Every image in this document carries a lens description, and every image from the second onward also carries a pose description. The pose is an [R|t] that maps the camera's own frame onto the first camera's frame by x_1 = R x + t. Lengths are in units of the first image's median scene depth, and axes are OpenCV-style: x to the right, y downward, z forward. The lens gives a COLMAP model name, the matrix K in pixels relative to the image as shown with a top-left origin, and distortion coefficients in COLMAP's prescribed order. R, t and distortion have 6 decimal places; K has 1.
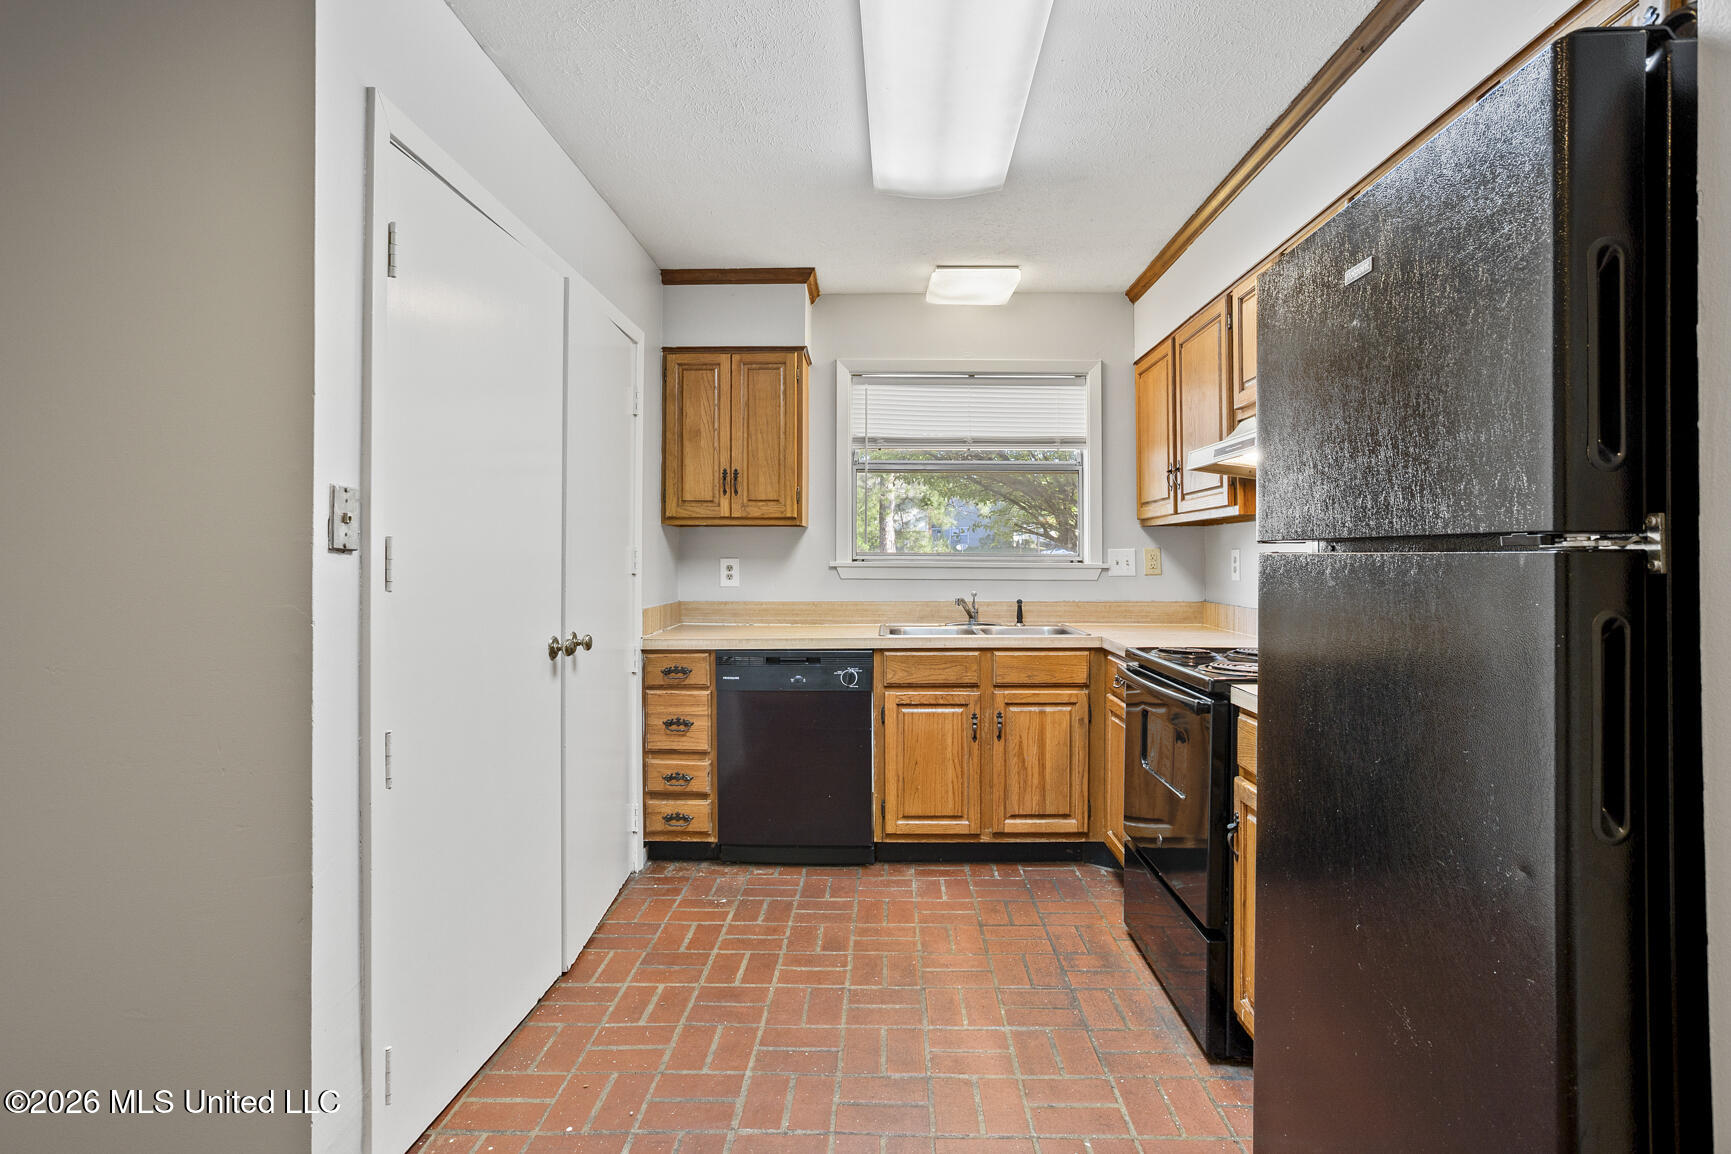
lens RADIAL K [[853.6, 0, 863.7], [0, 853.6, 554.4], [0, 0, 1]] dist [-0.058864, 0.036280]
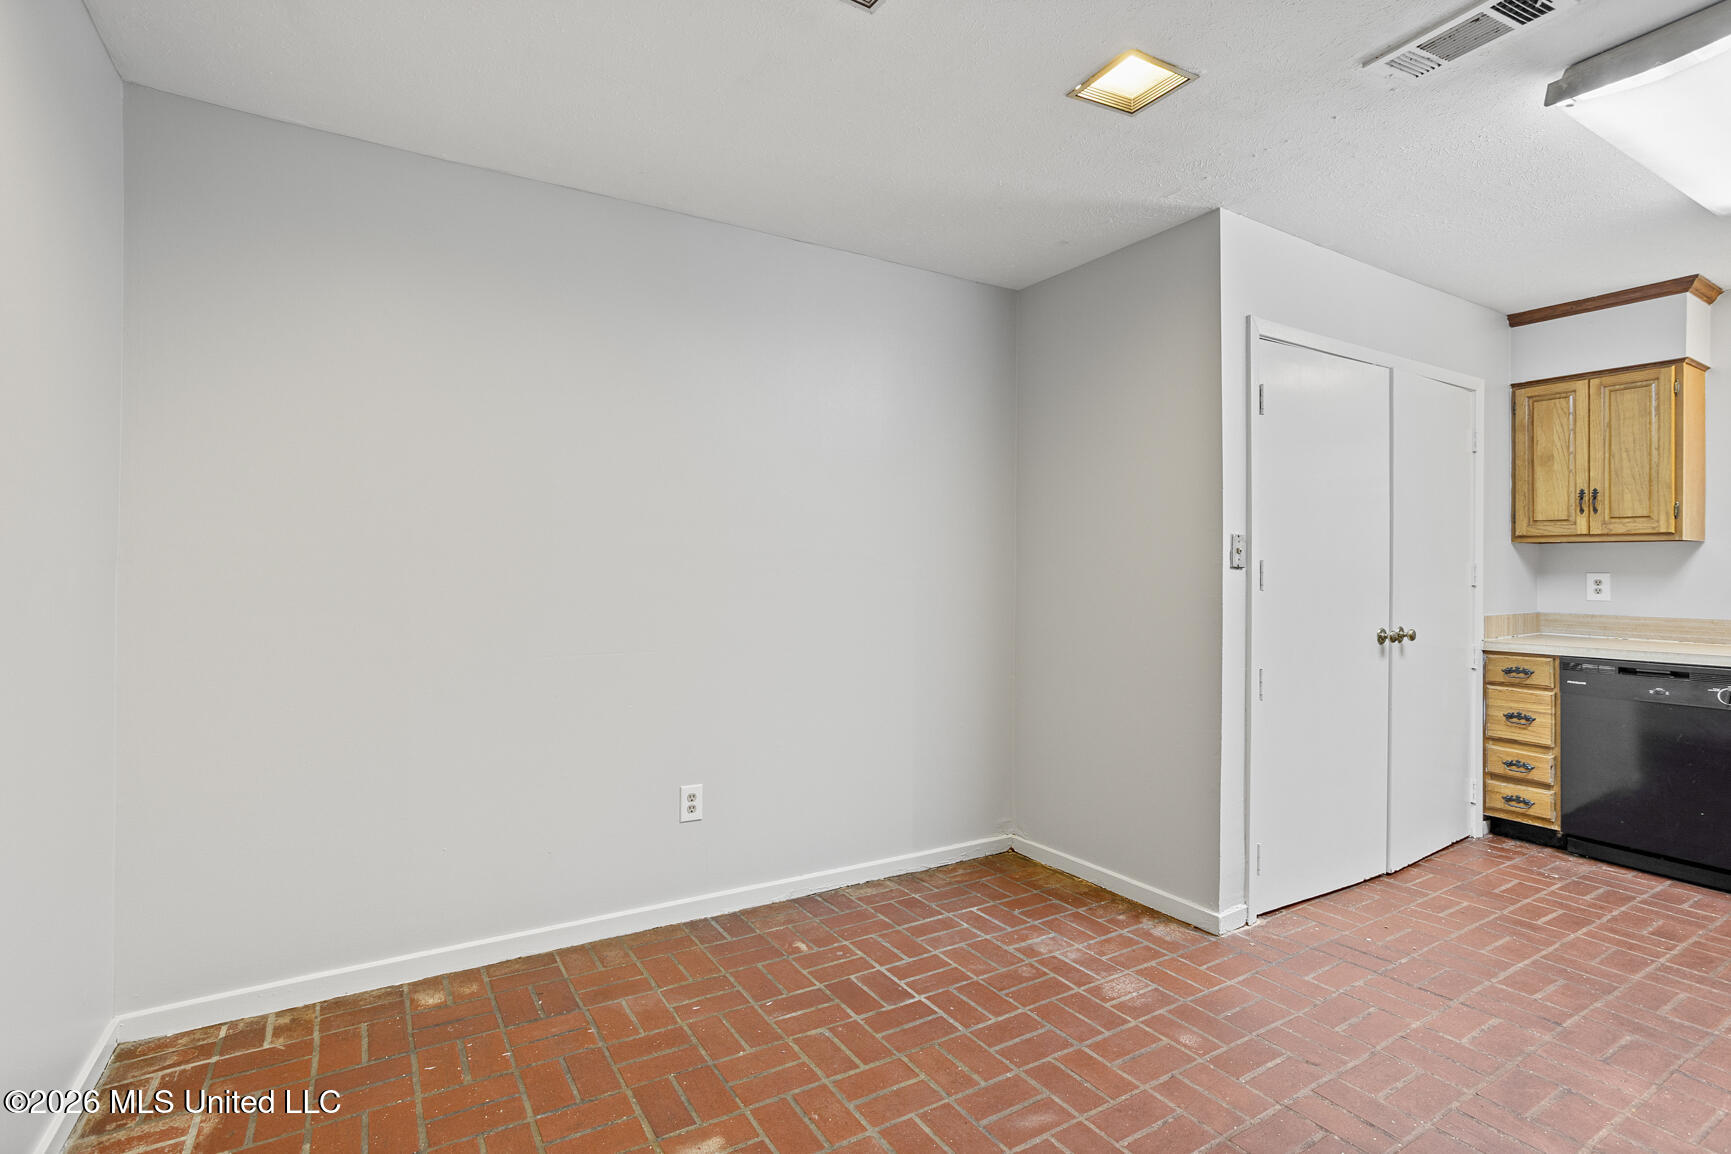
lens RADIAL K [[853.6, 0, 863.7], [0, 853.6, 554.4], [0, 0, 1]] dist [-0.058864, 0.036280]
pose [[0.544035, -0.009148, -0.839013, 0.244194], [-0.001933, 0.999924, -0.012155, -0.004829], [0.839060, 0.008235, 0.543976, -0.350028]]
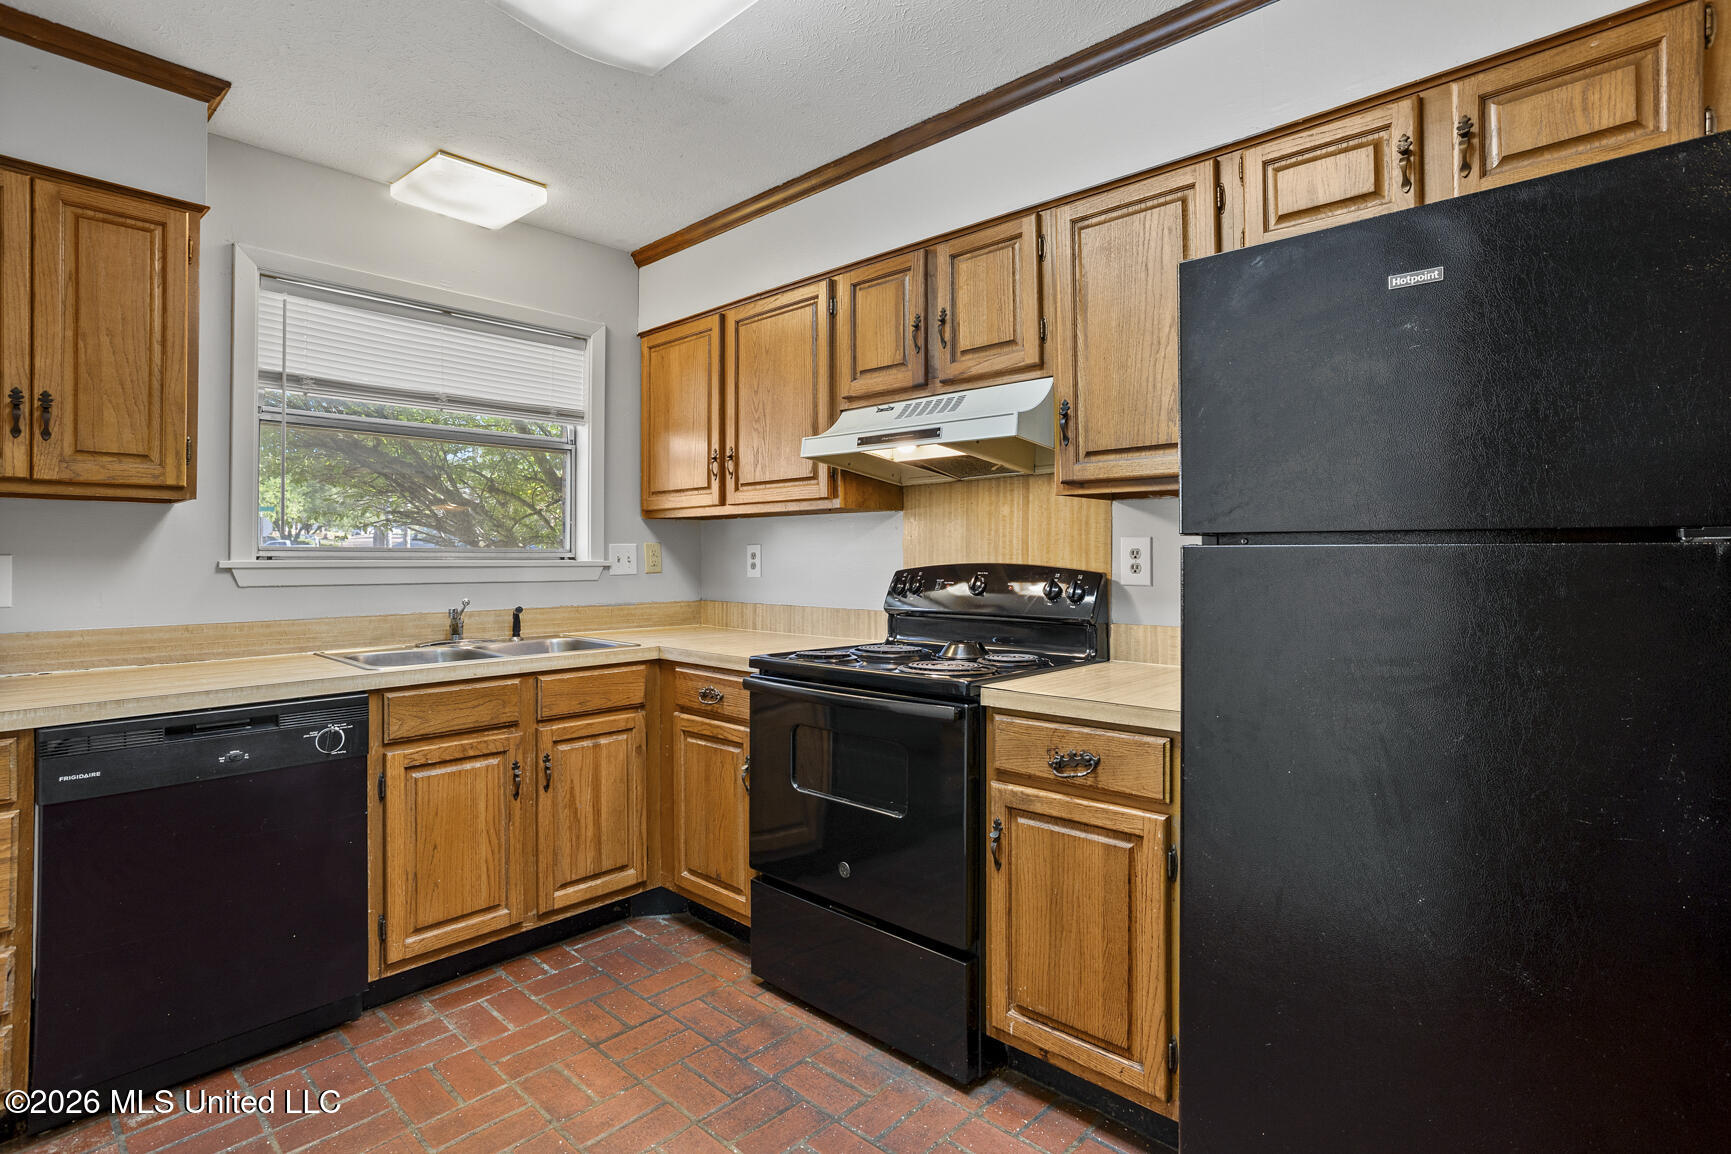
lens RADIAL K [[857.2, 0, 866.8], [0, 857.2, 543.0], [0, 0, 1]] dist [-0.056266, 0.036634]
pose [[0.665753, 0.009003, 0.746118, -0.220790], [-0.000472, 0.999932, -0.011645, 0.003364], [-0.746172, 0.007401, 0.665712, 0.273377]]
